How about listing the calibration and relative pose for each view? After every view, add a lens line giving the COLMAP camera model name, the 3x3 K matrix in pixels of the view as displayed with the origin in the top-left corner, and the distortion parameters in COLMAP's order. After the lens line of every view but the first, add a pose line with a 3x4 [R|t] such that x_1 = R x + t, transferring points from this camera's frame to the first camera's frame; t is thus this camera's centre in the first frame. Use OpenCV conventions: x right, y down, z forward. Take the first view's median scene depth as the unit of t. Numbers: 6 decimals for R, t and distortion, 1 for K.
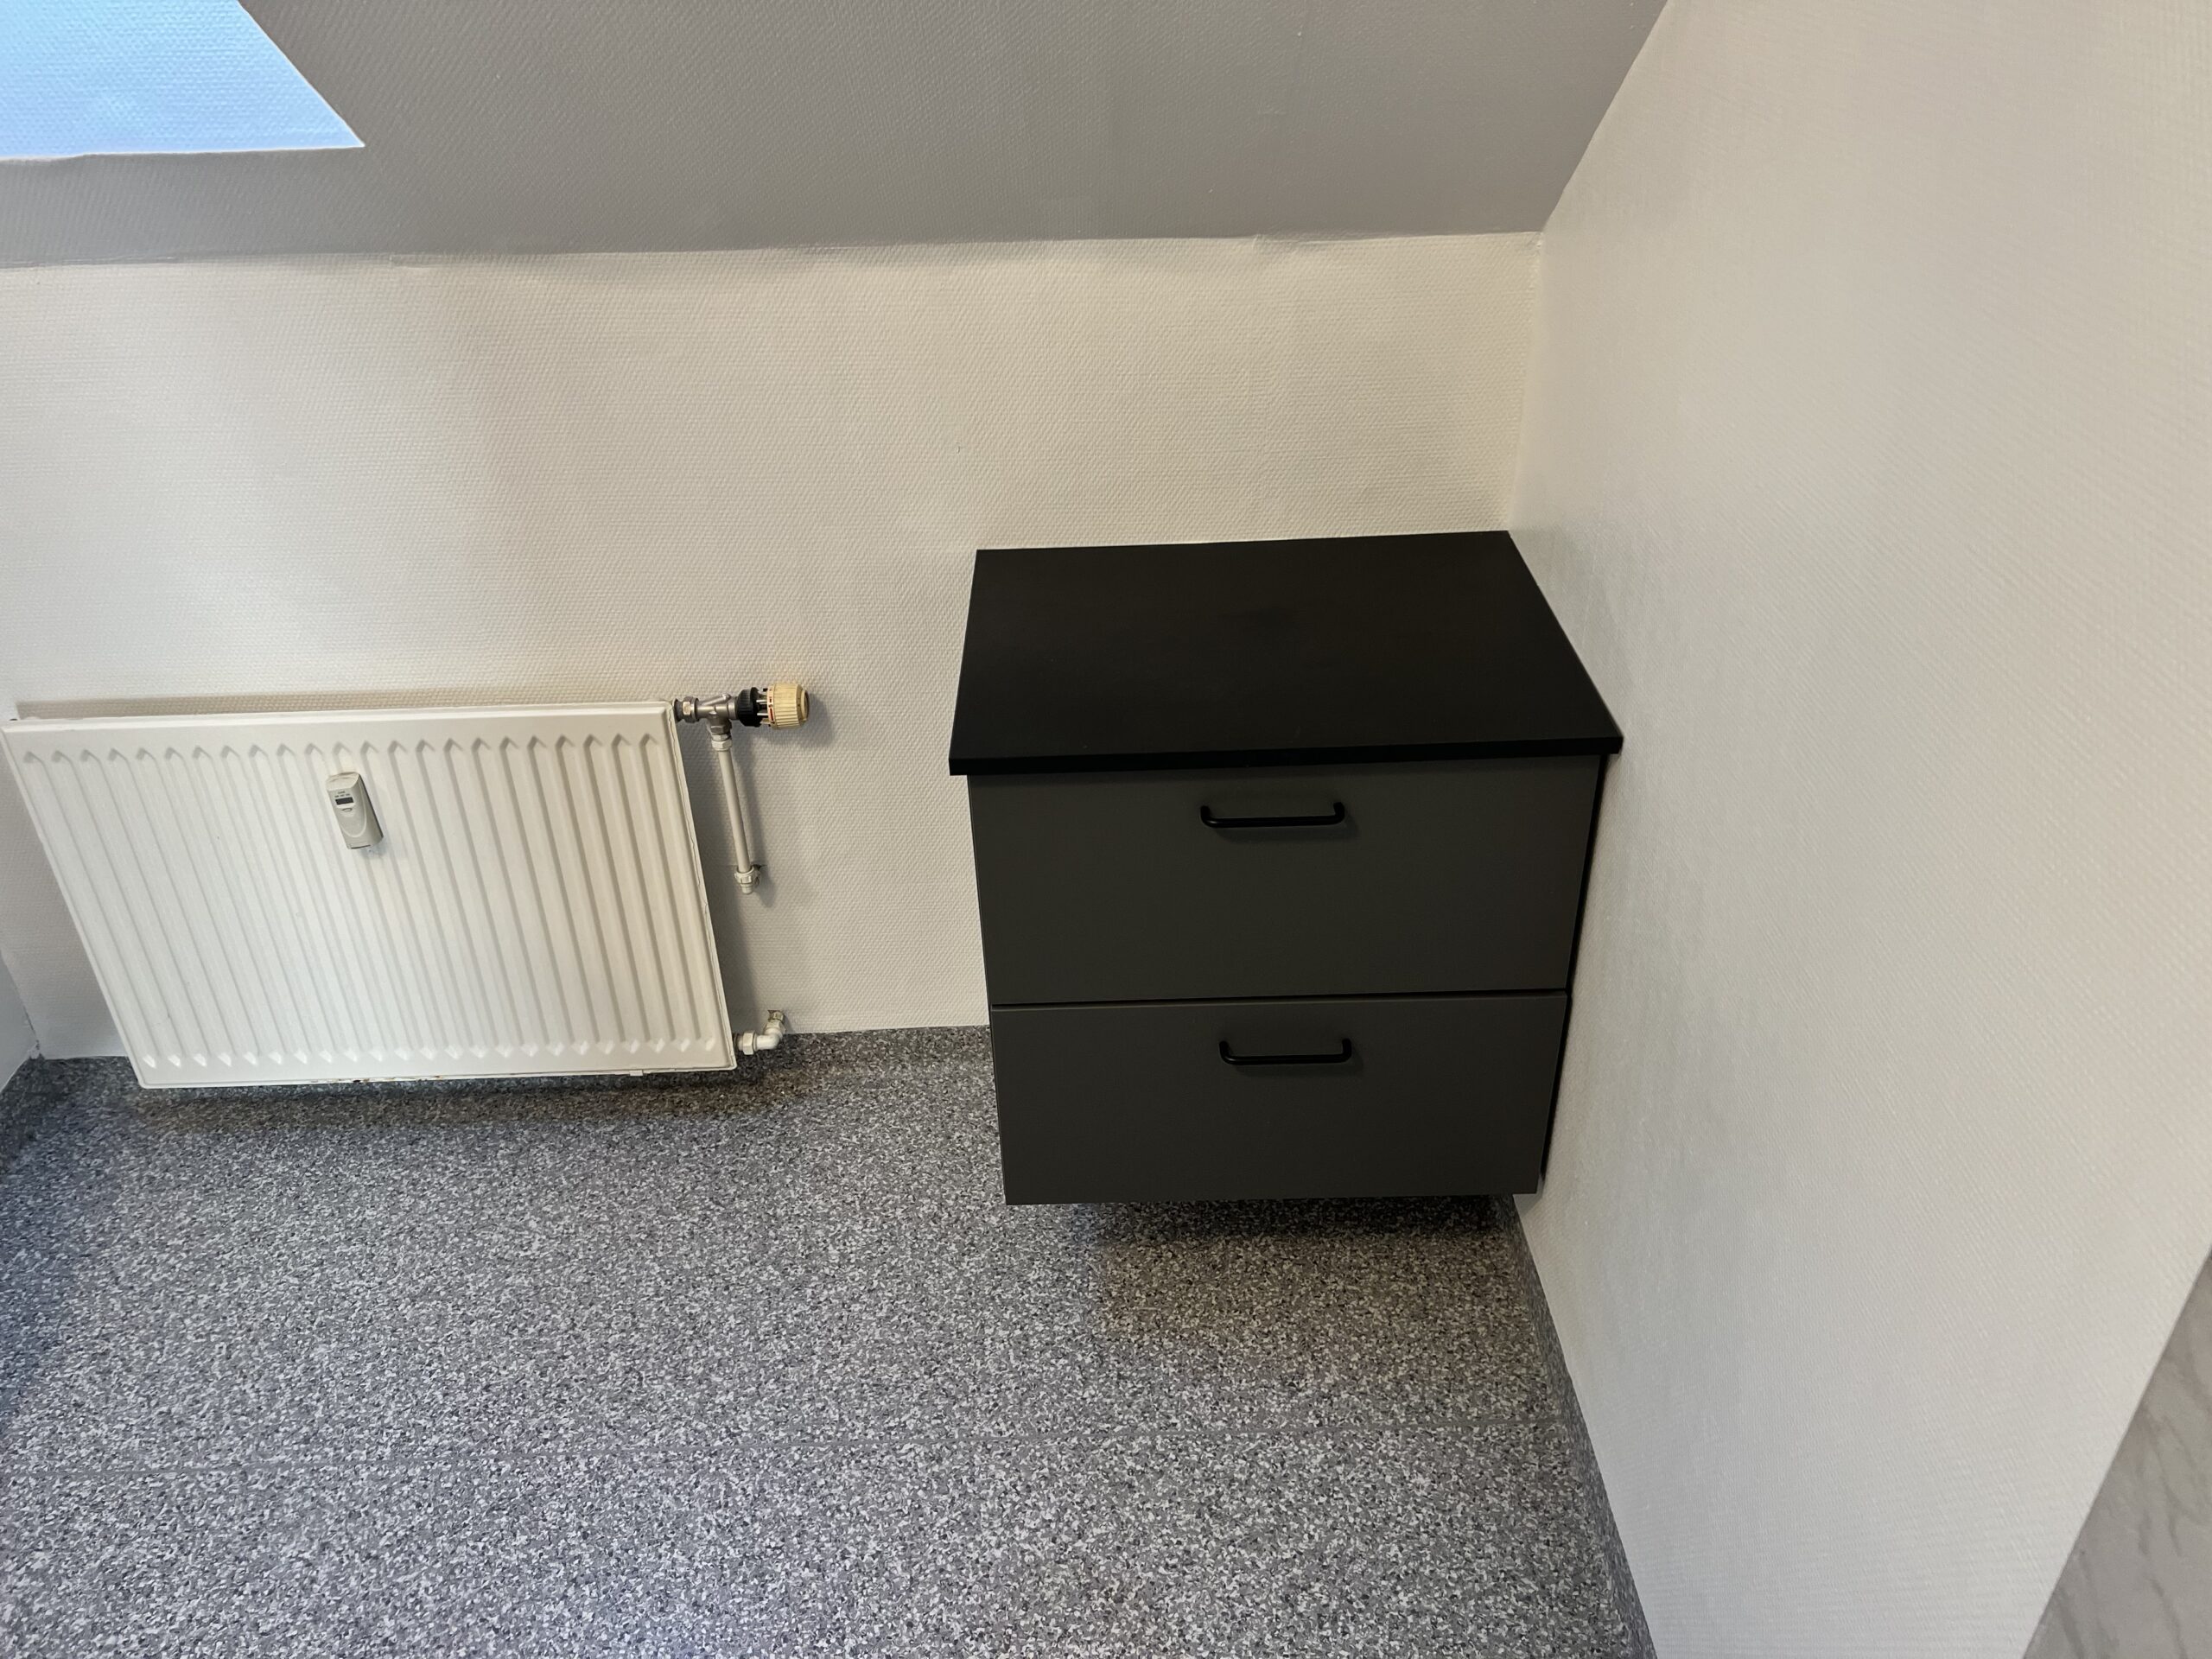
lens RADIAL K [[1663.4, 0, 1109.5], [0, 1663.4, 834.3], [0, 0, 1]] dist [0.050749, -0.053162]
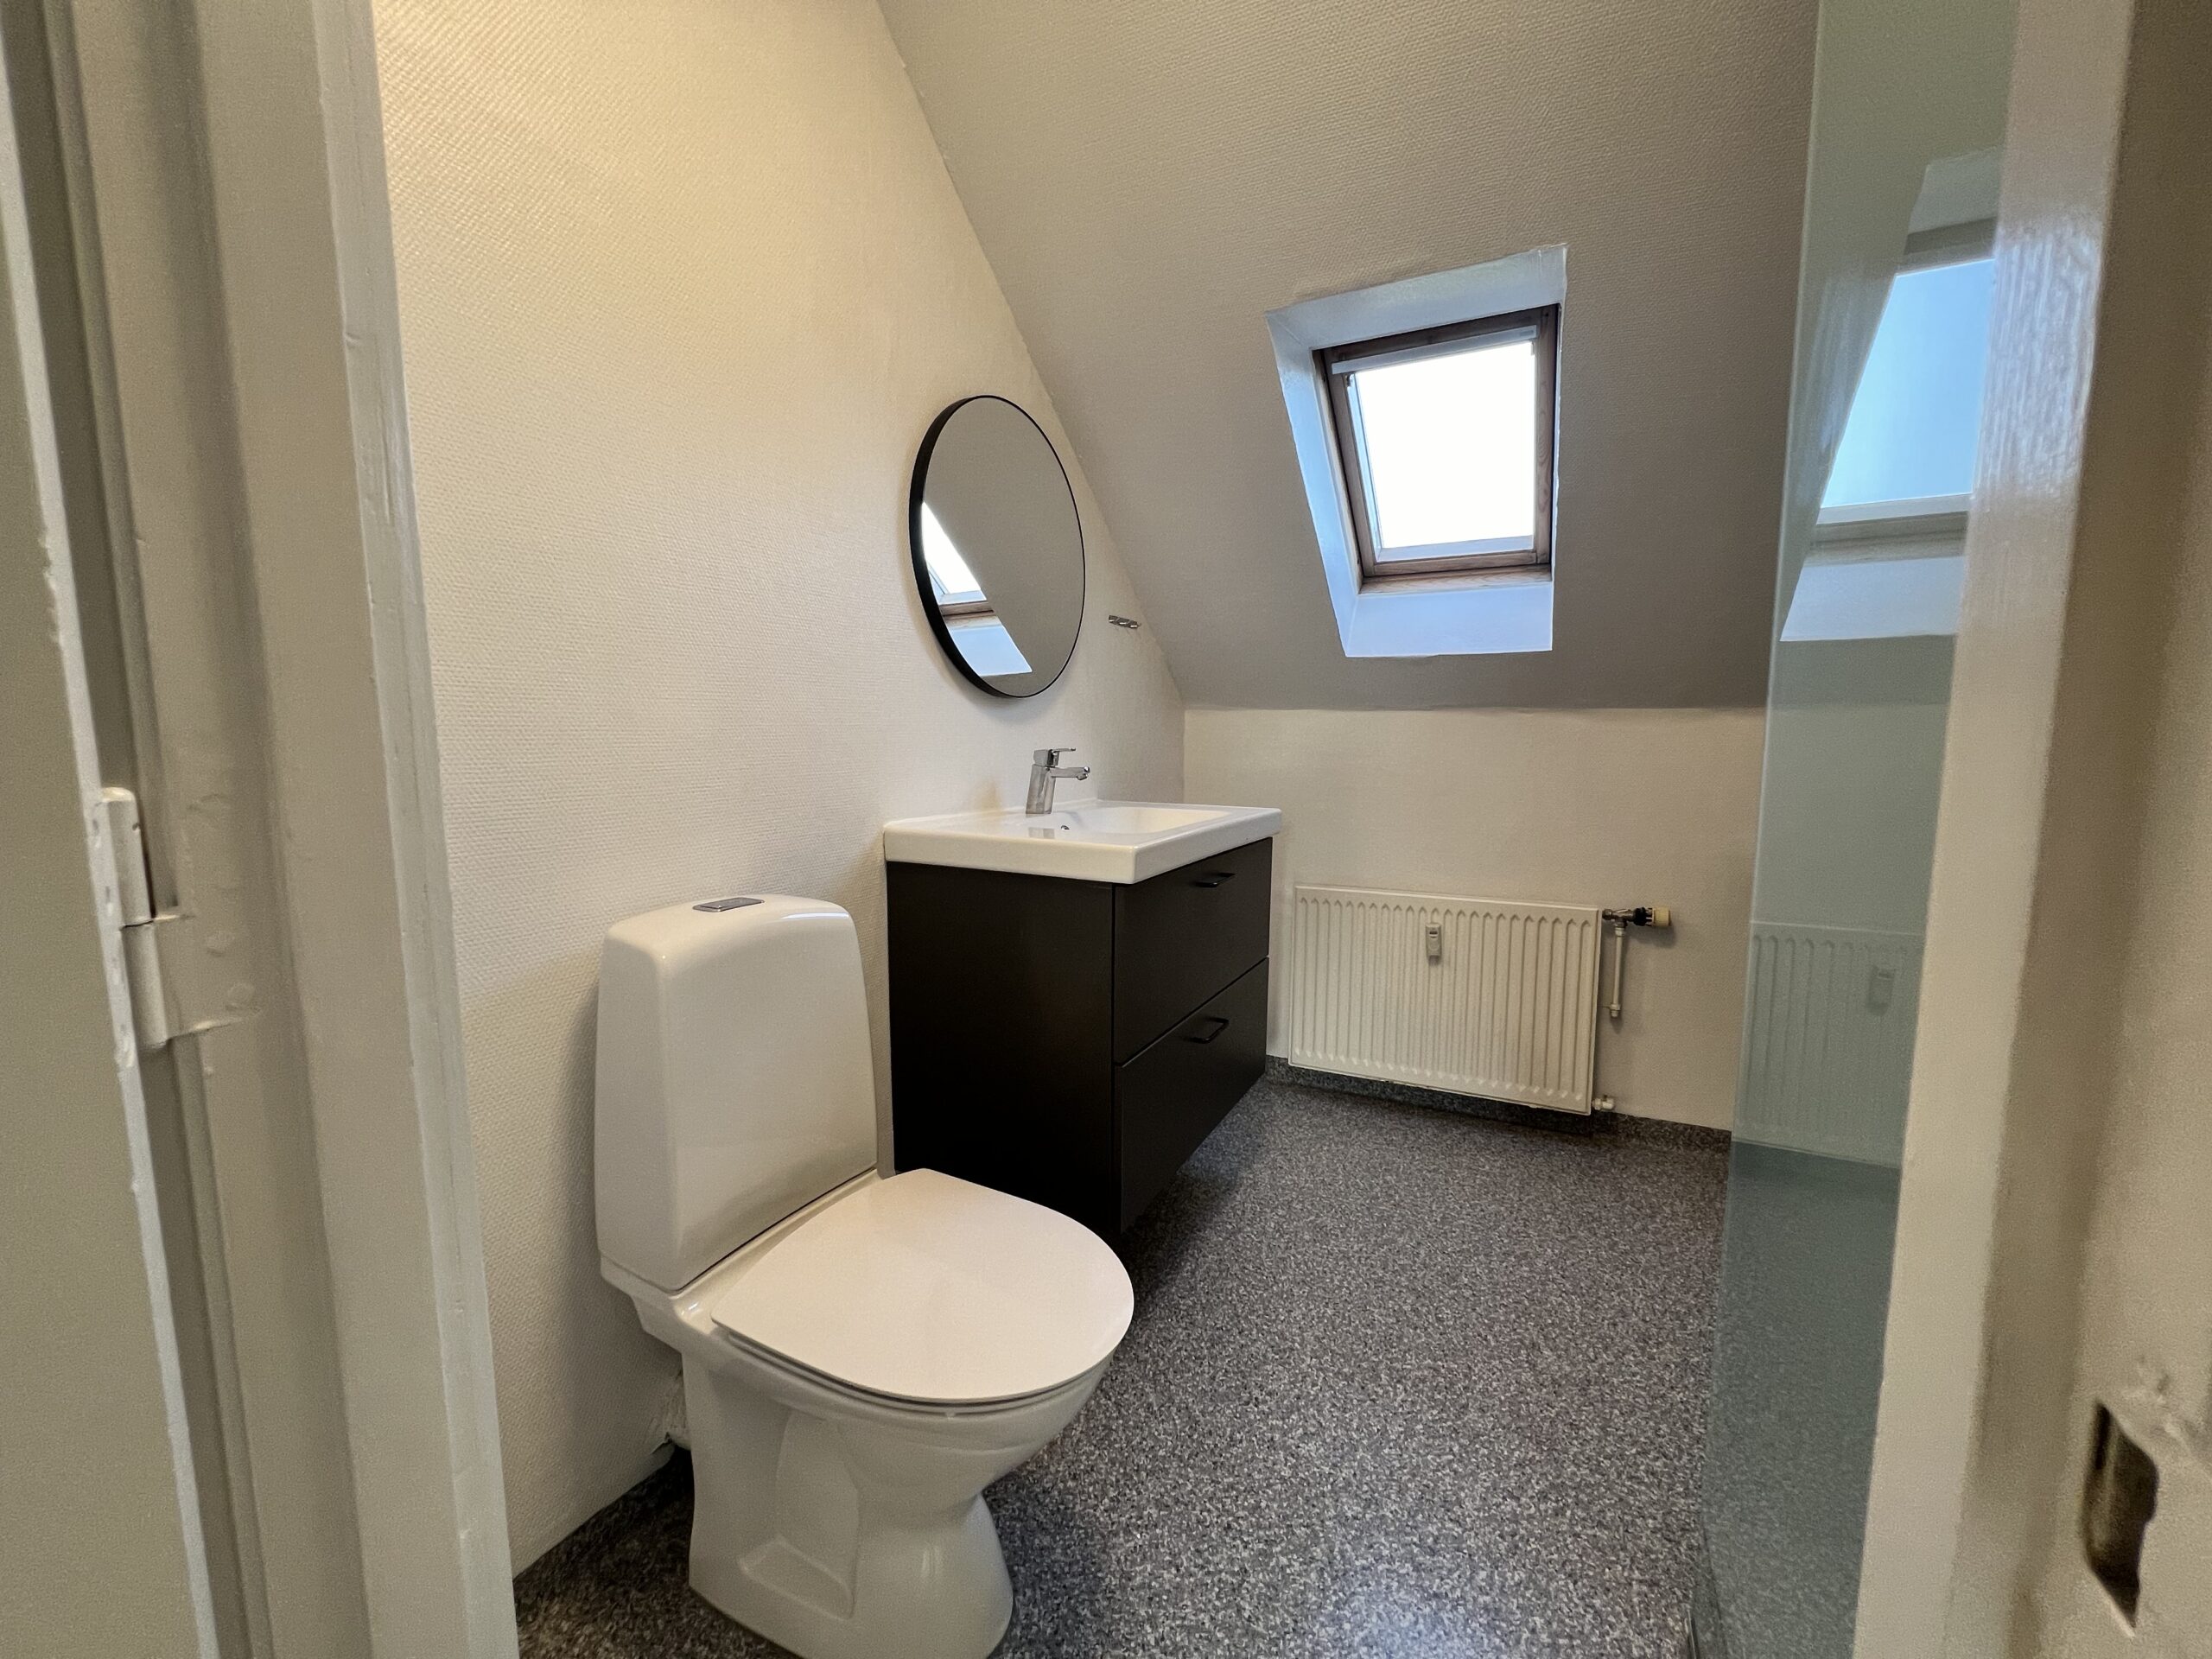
lens RADIAL K [[883.4, 0, 1104.7], [0, 883.4, 832.1], [0, 0, 1]] dist [-0.002130, 0.000399]
pose [[0.885212, 0.075973, -0.458941, -0.285831], [-0.268239, 0.889401, -0.370154, 0.389568], [0.380061, 0.450771, 0.807687, -0.189006]]
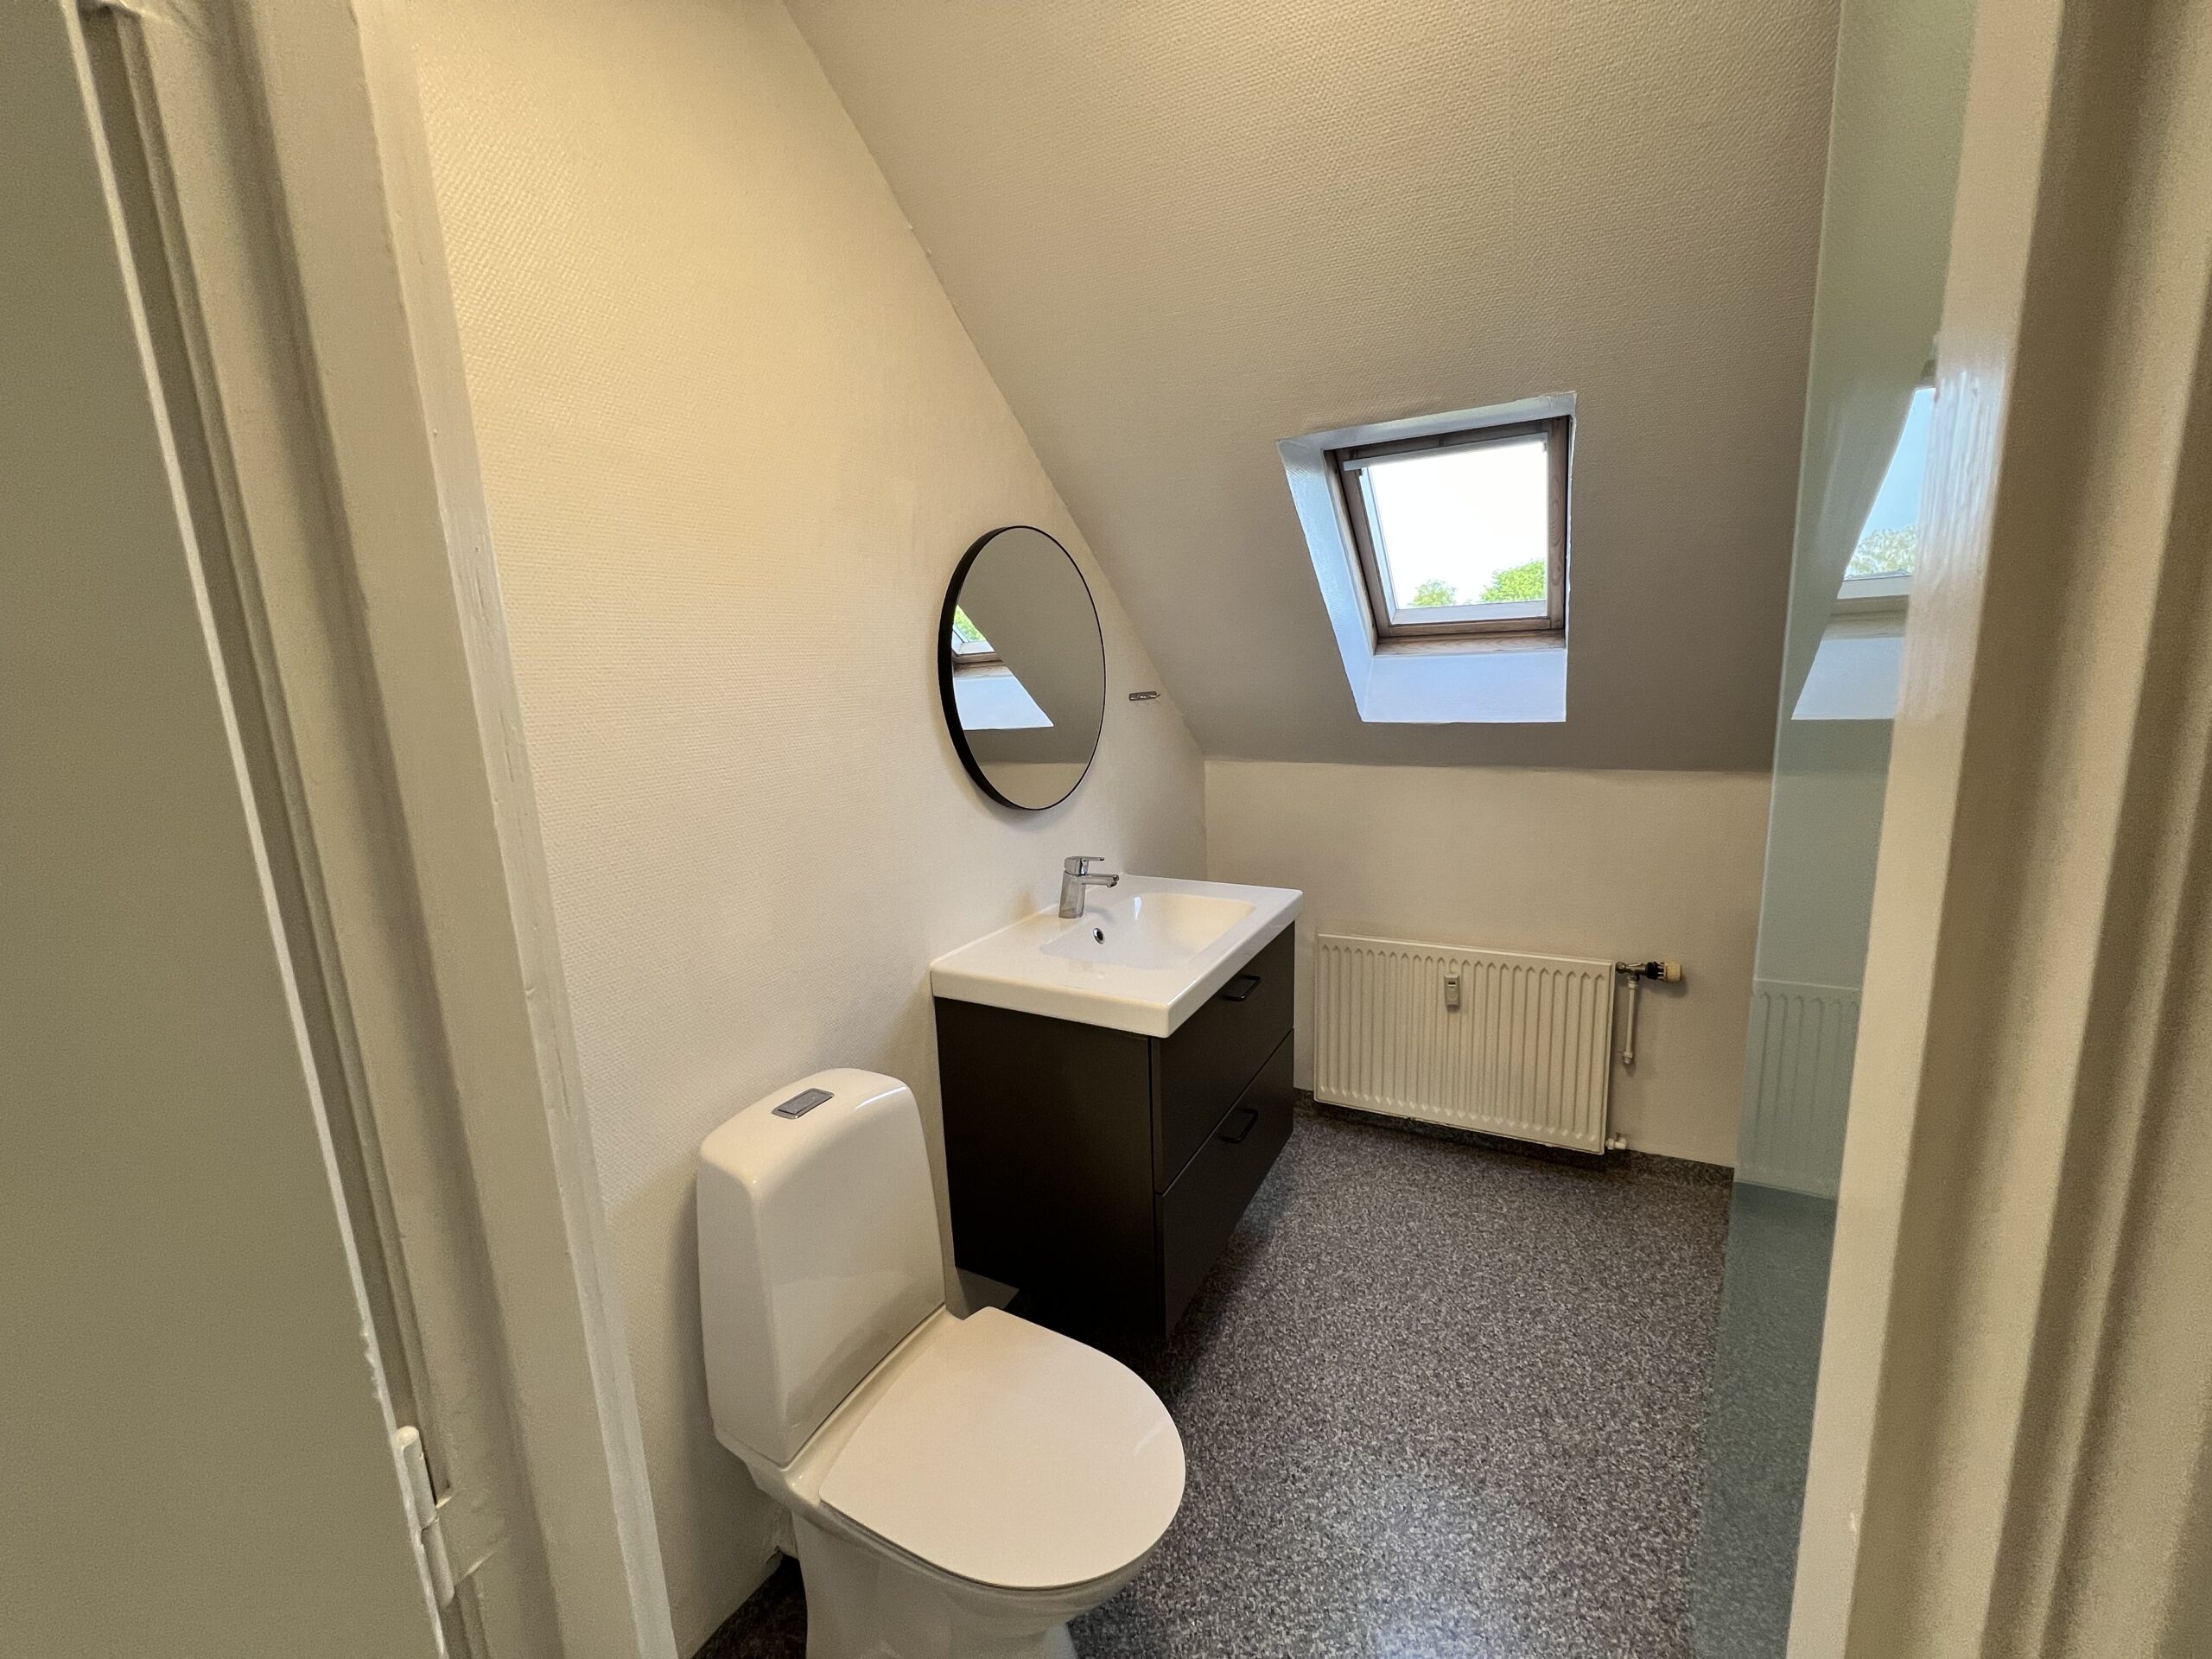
lens RADIAL K [[883.4, 0, 1104.1], [0, 883.4, 831.5], [0, 0, 1]] dist [-0.002130, 0.000399]
pose [[0.878279, 0.075847, -0.472094, -0.289056], [-0.240717, 0.923230, -0.299502, 0.252785], [0.413135, 0.376688, 0.829111, -0.296763]]
